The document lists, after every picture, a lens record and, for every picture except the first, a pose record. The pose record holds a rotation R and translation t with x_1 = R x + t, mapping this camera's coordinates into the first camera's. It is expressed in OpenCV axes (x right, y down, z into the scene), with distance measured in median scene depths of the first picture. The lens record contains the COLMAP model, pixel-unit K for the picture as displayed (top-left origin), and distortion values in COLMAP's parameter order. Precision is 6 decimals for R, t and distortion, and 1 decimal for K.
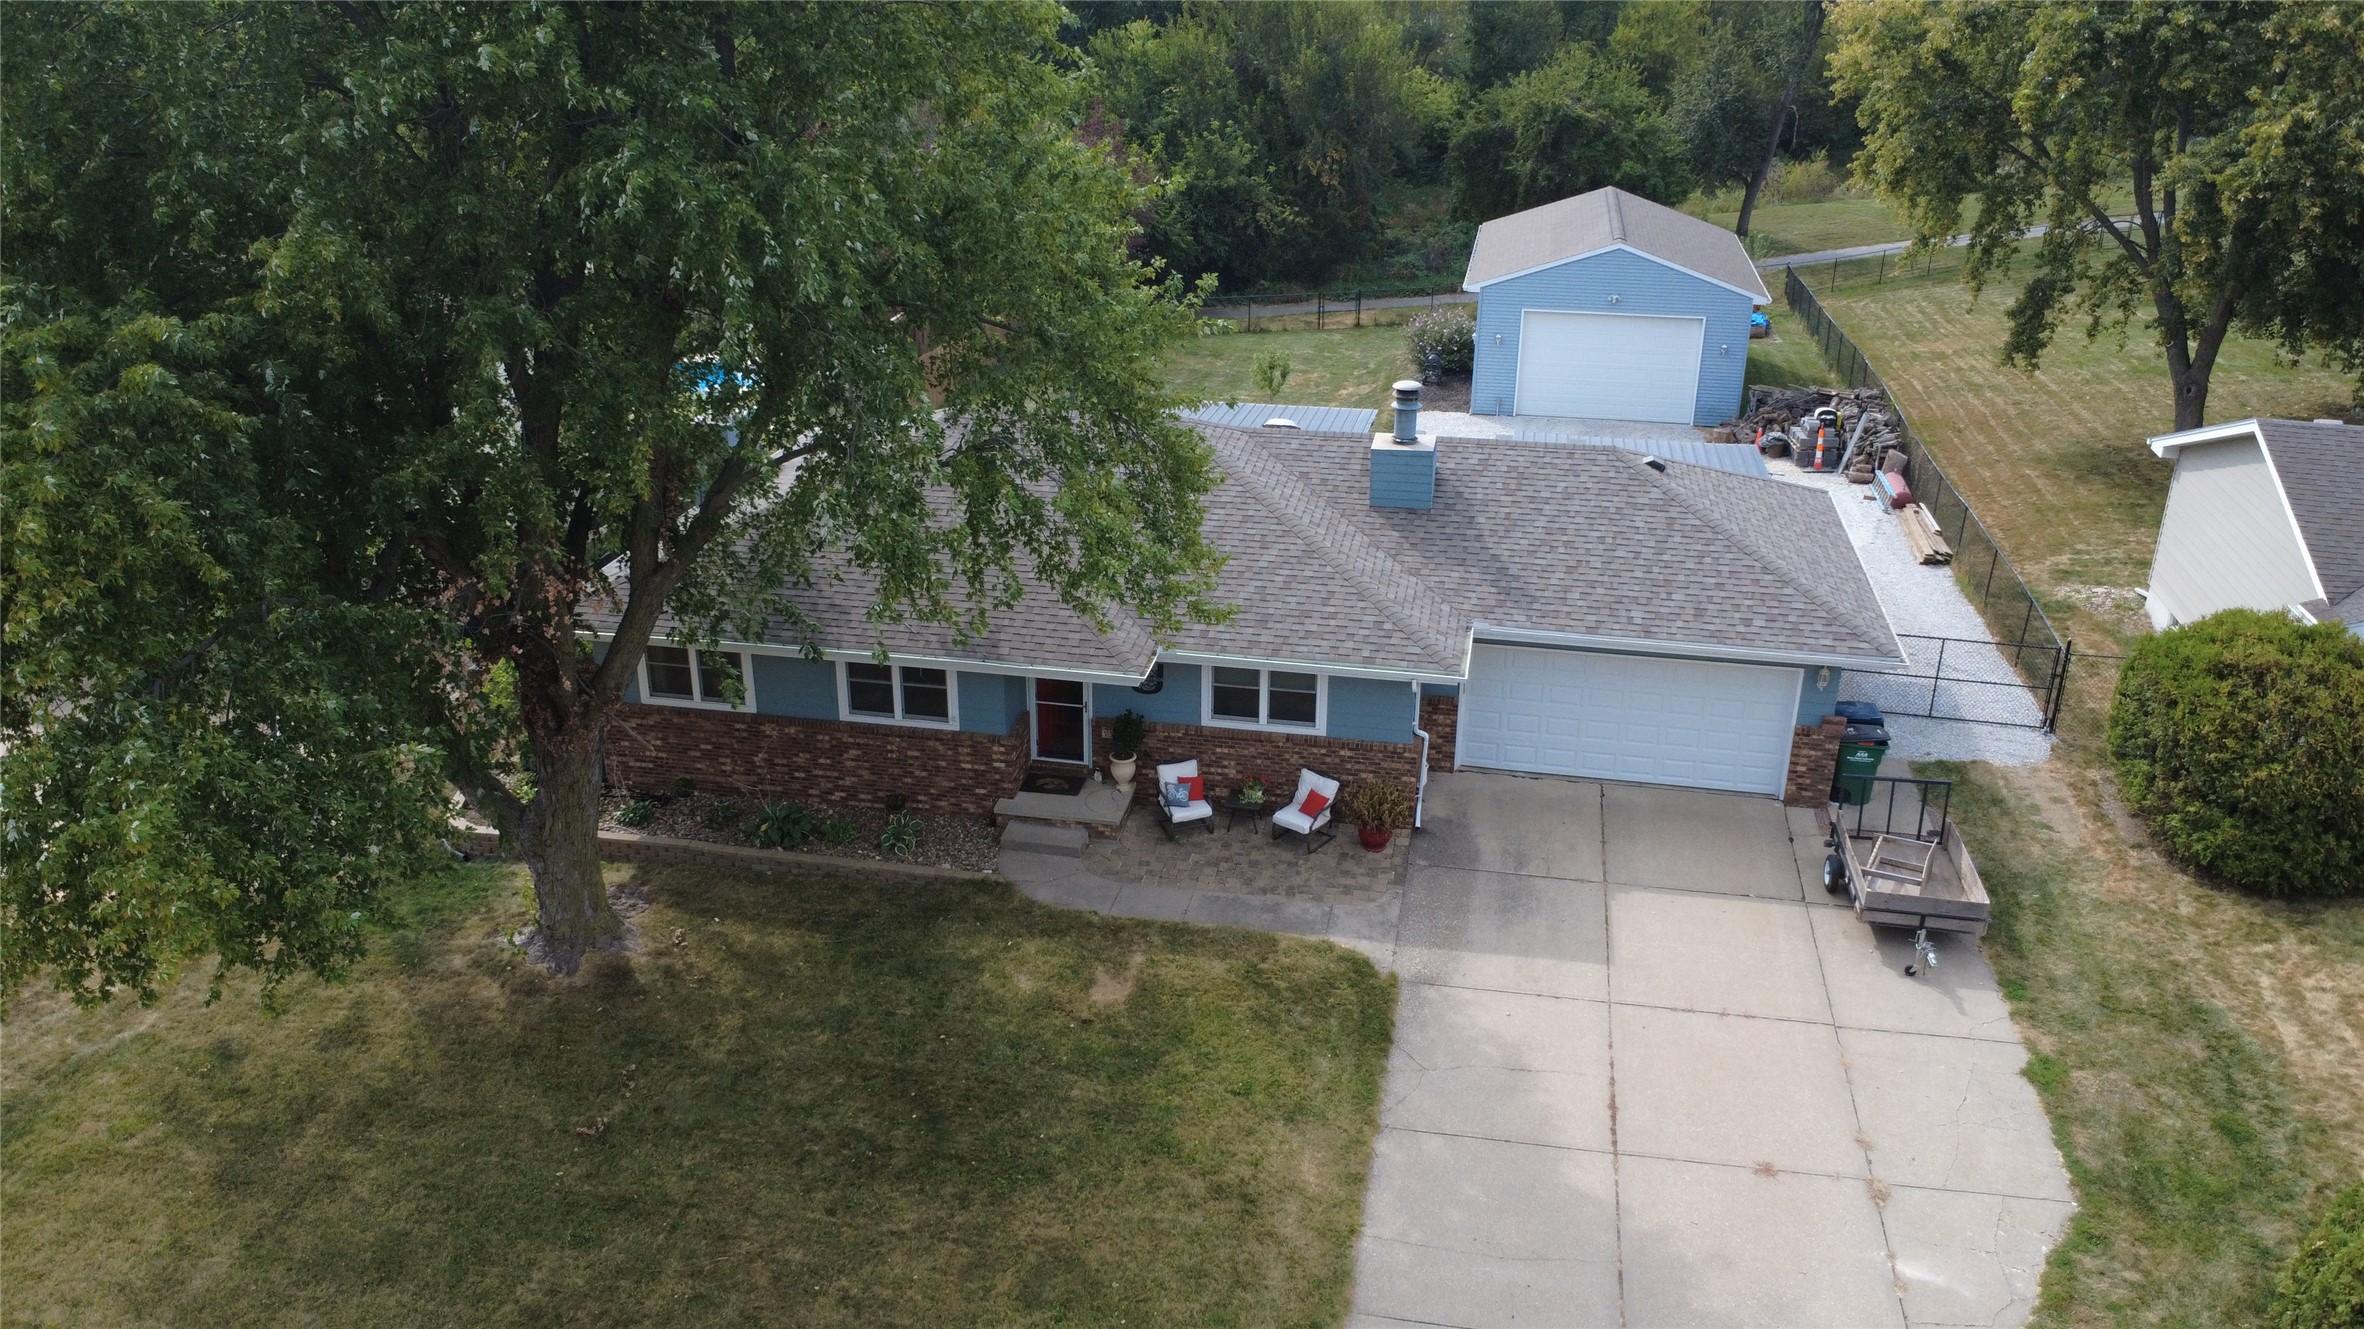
lens RADIAL K [[1823.0, 0, 1182.4], [0, 1823.0, 675.4], [0, 0, 1]] dist [0.009557, -0.012756]
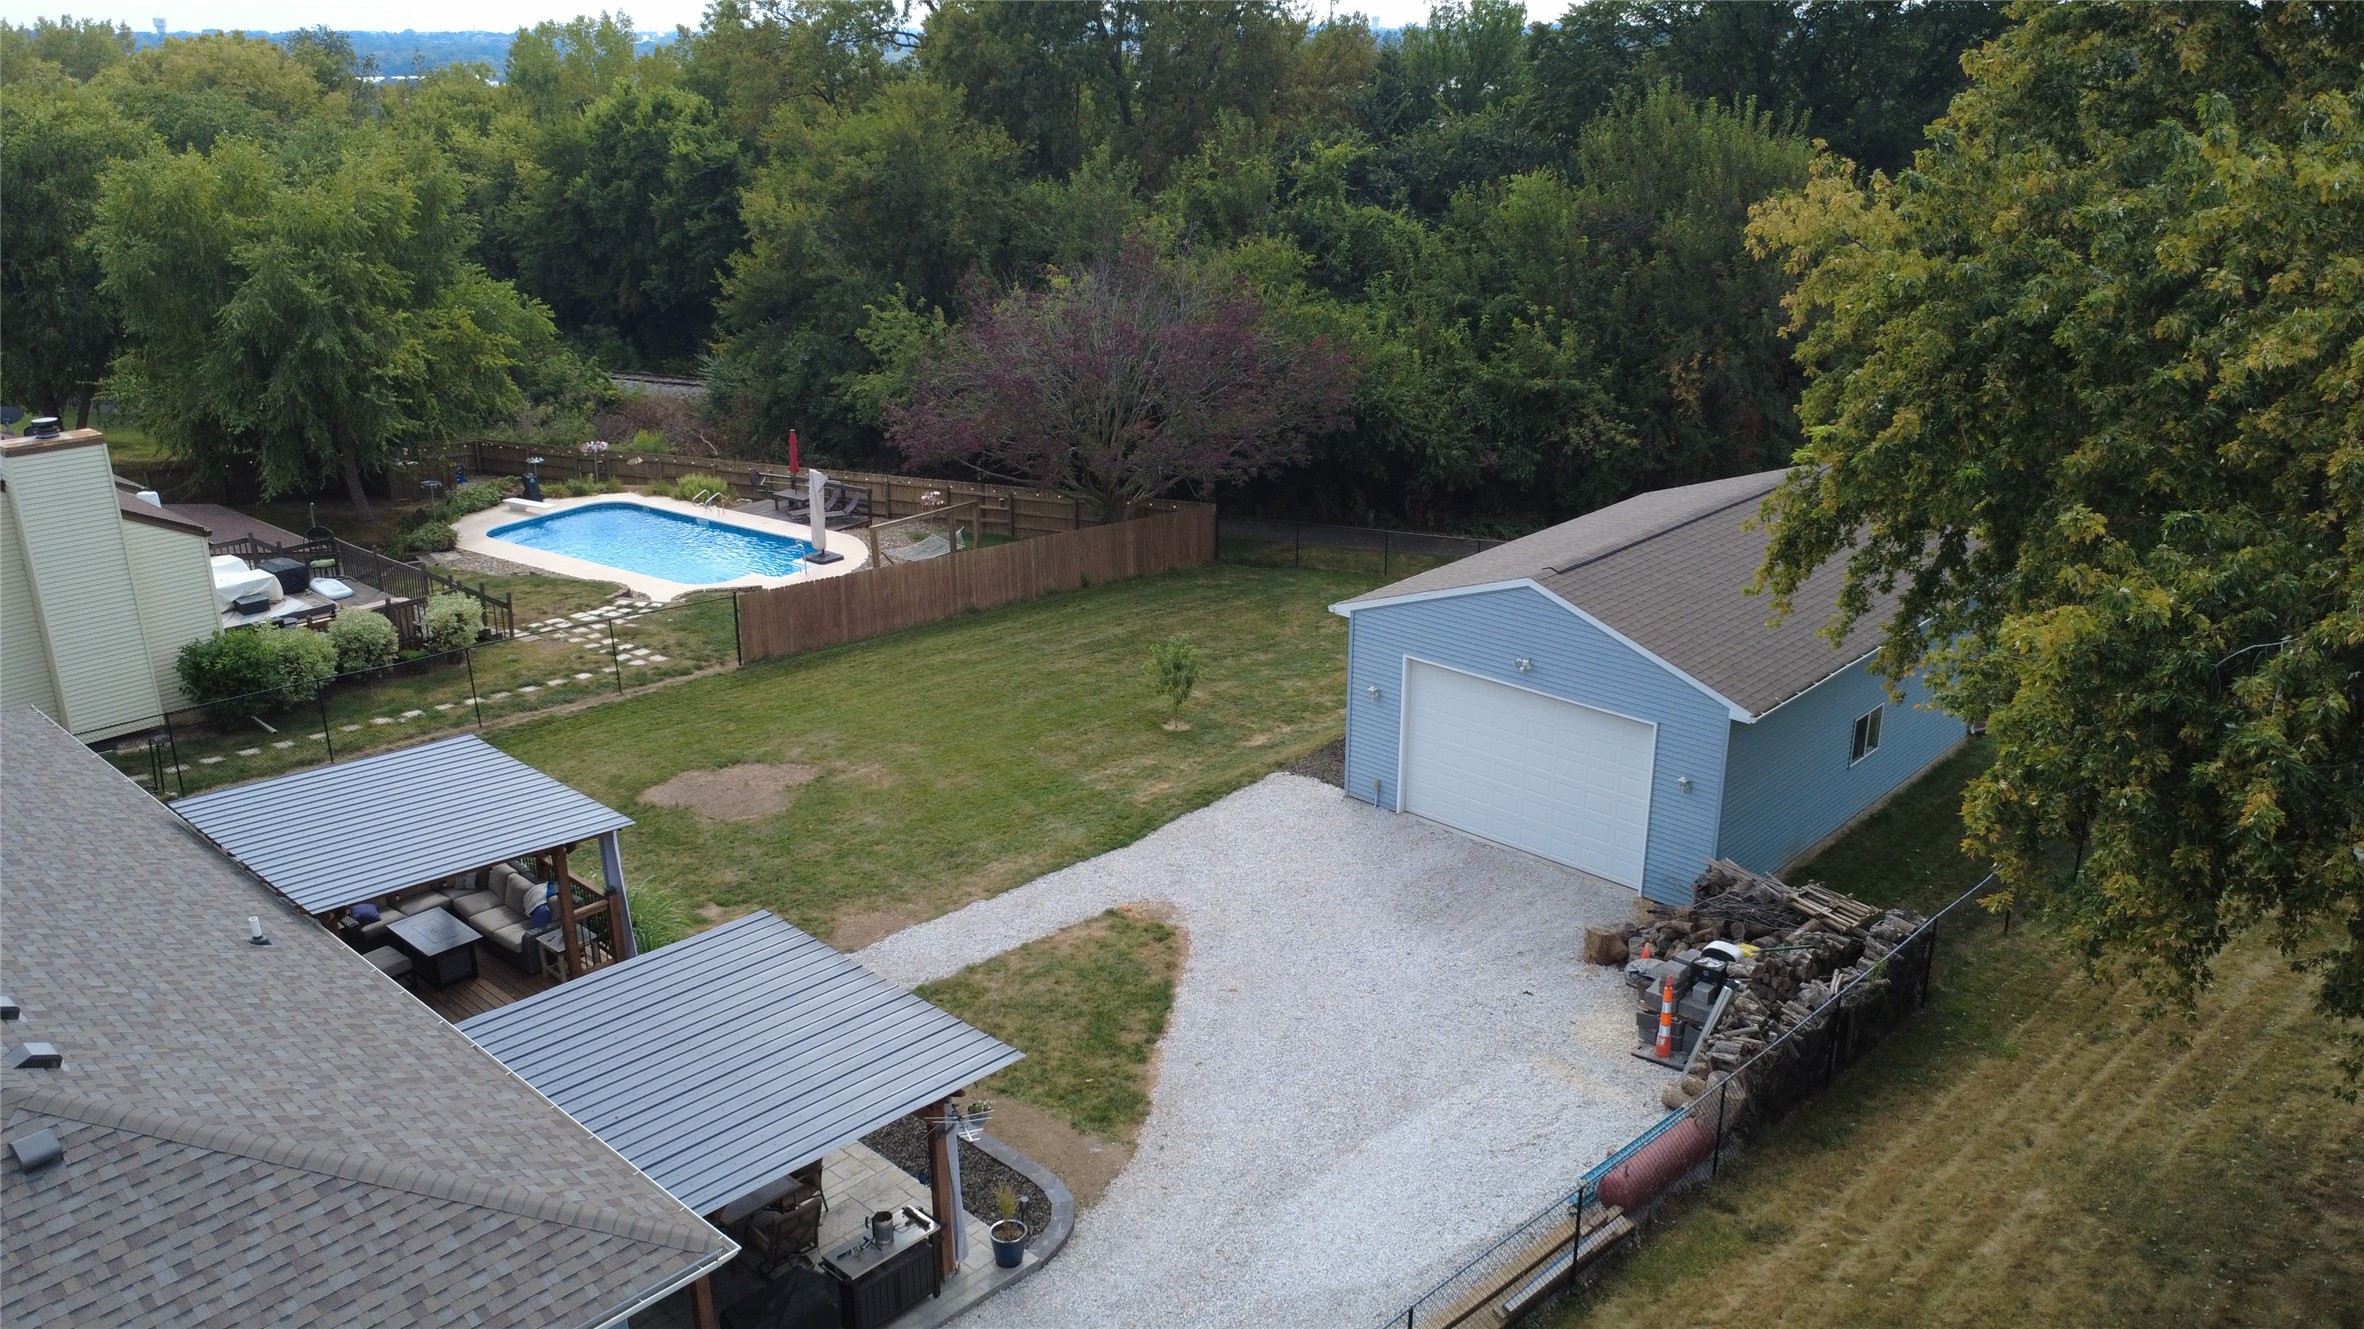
lens RADIAL K [[1823.0, 0, 1169.7], [0, 1823.0, 658.8], [0, 0, 1]] dist [0.009557, -0.012756]
pose [[0.836522, 0.162526, -0.523274, 0.961940], [-0.197616, 0.980212, -0.011467, -0.378862], [0.511056, 0.112999, 0.852087, 0.915917]]
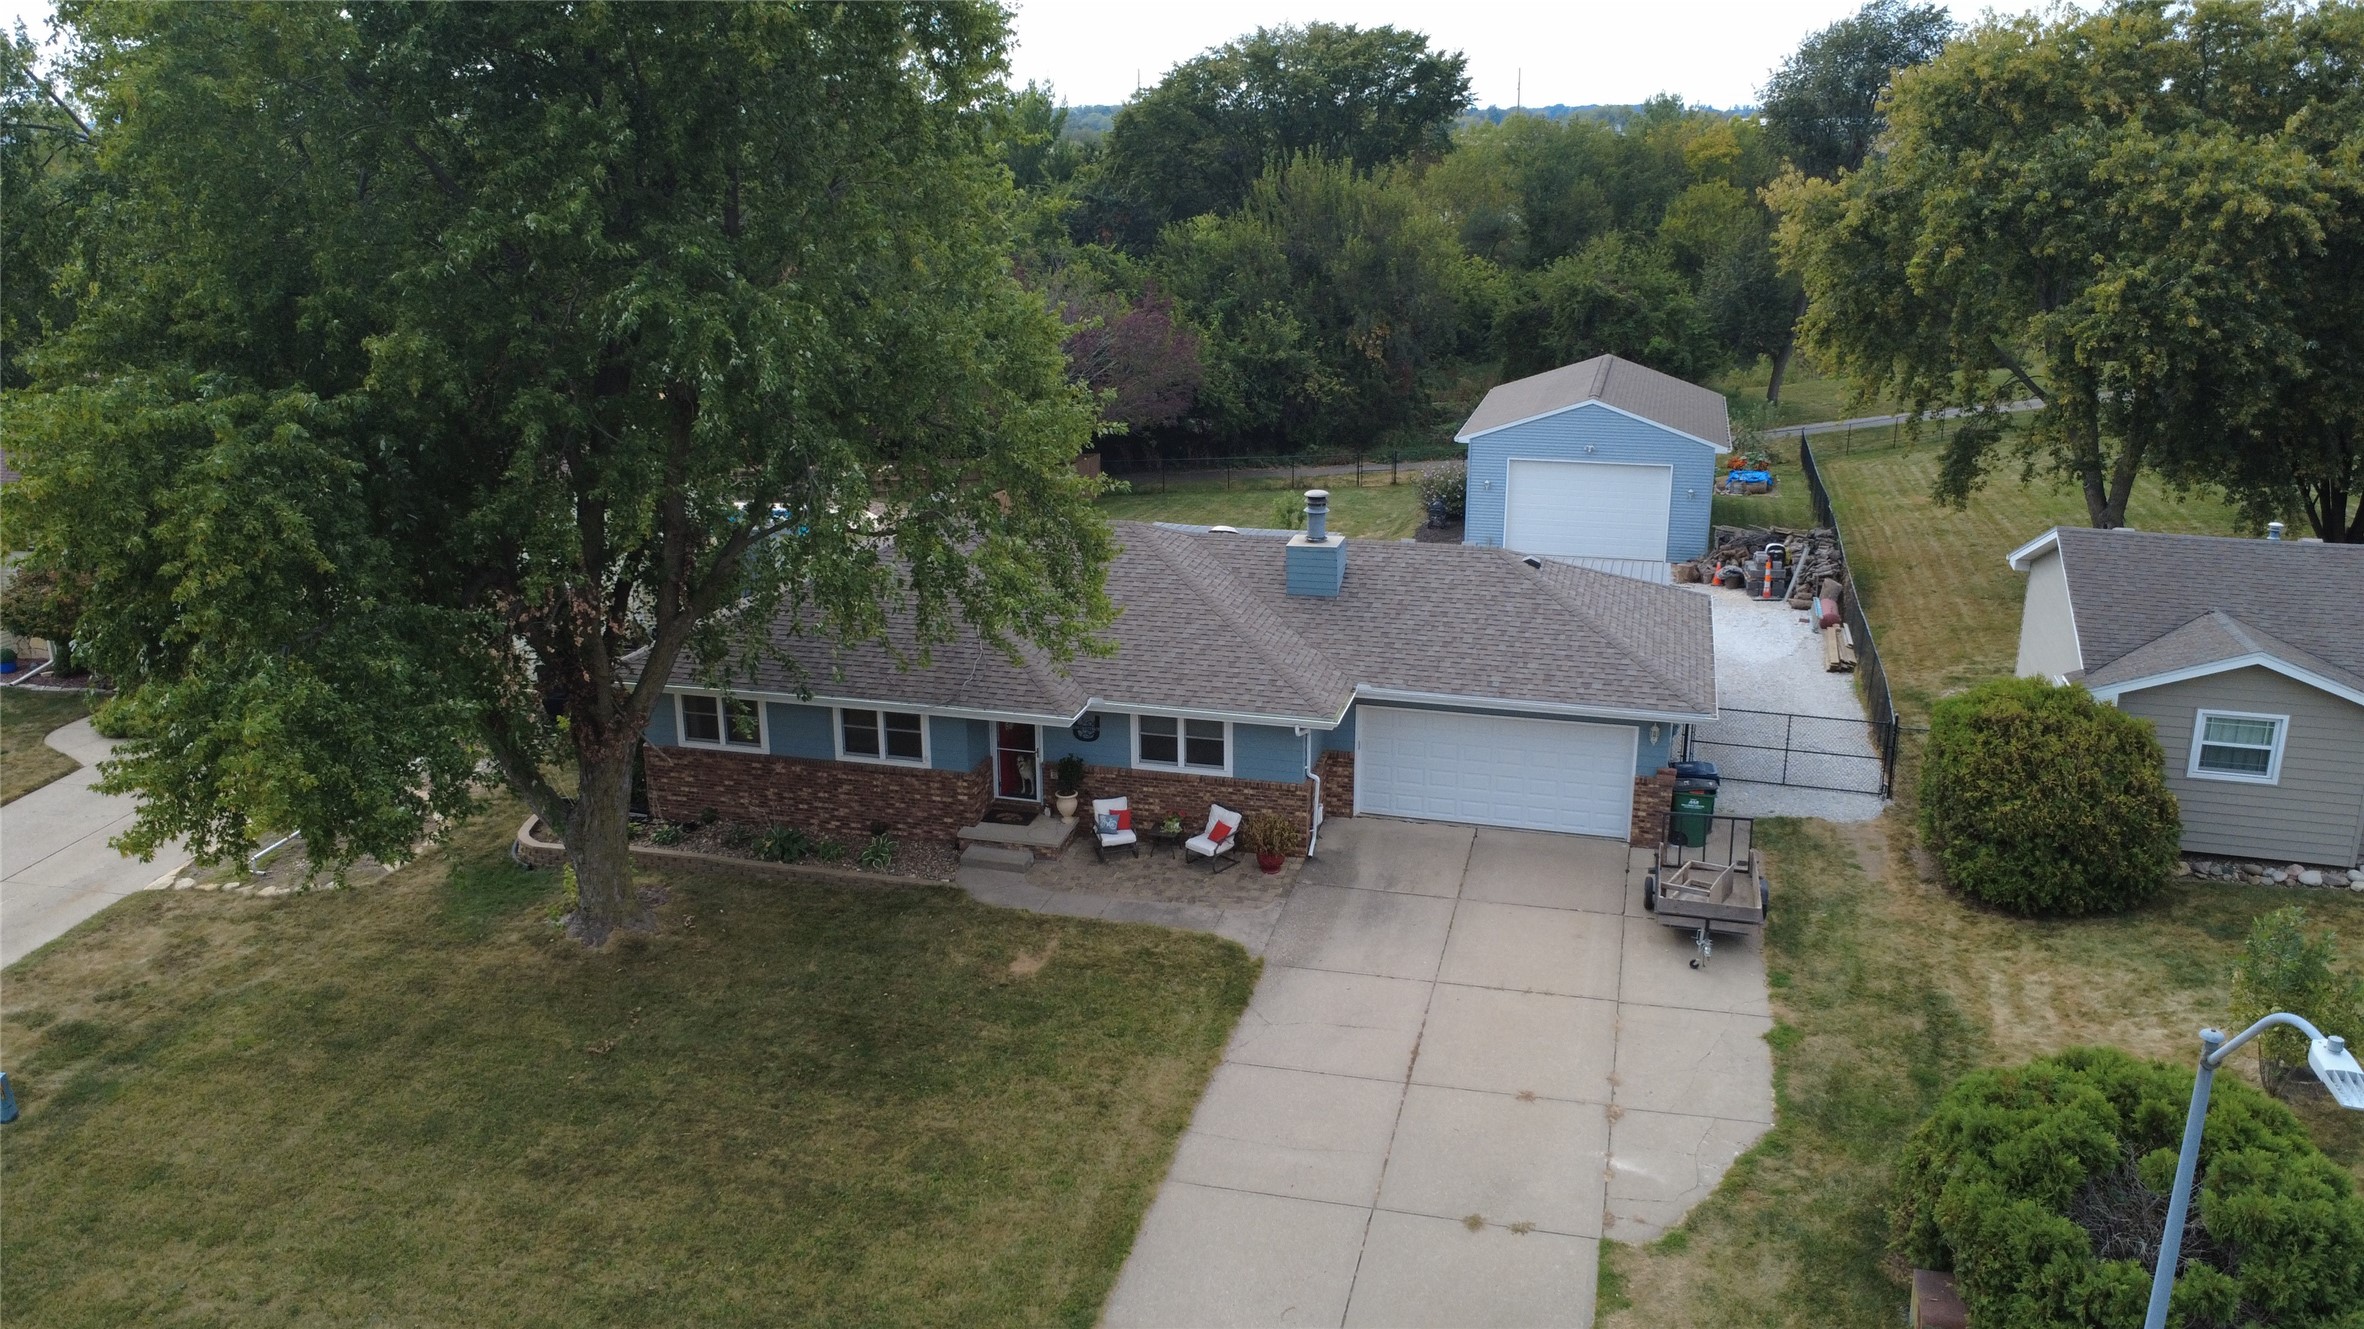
lens RADIAL K [[1823.0, 0, 1185.9], [0, 1823.0, 679.4], [0, 0, 1]] dist [0.009557, -0.012756]
pose [[0.997410, 0.009744, -0.071259, 0.151943], [-0.016781, 0.994963, -0.098826, 0.100936], [0.069937, 0.099766, 0.992550, -0.226770]]
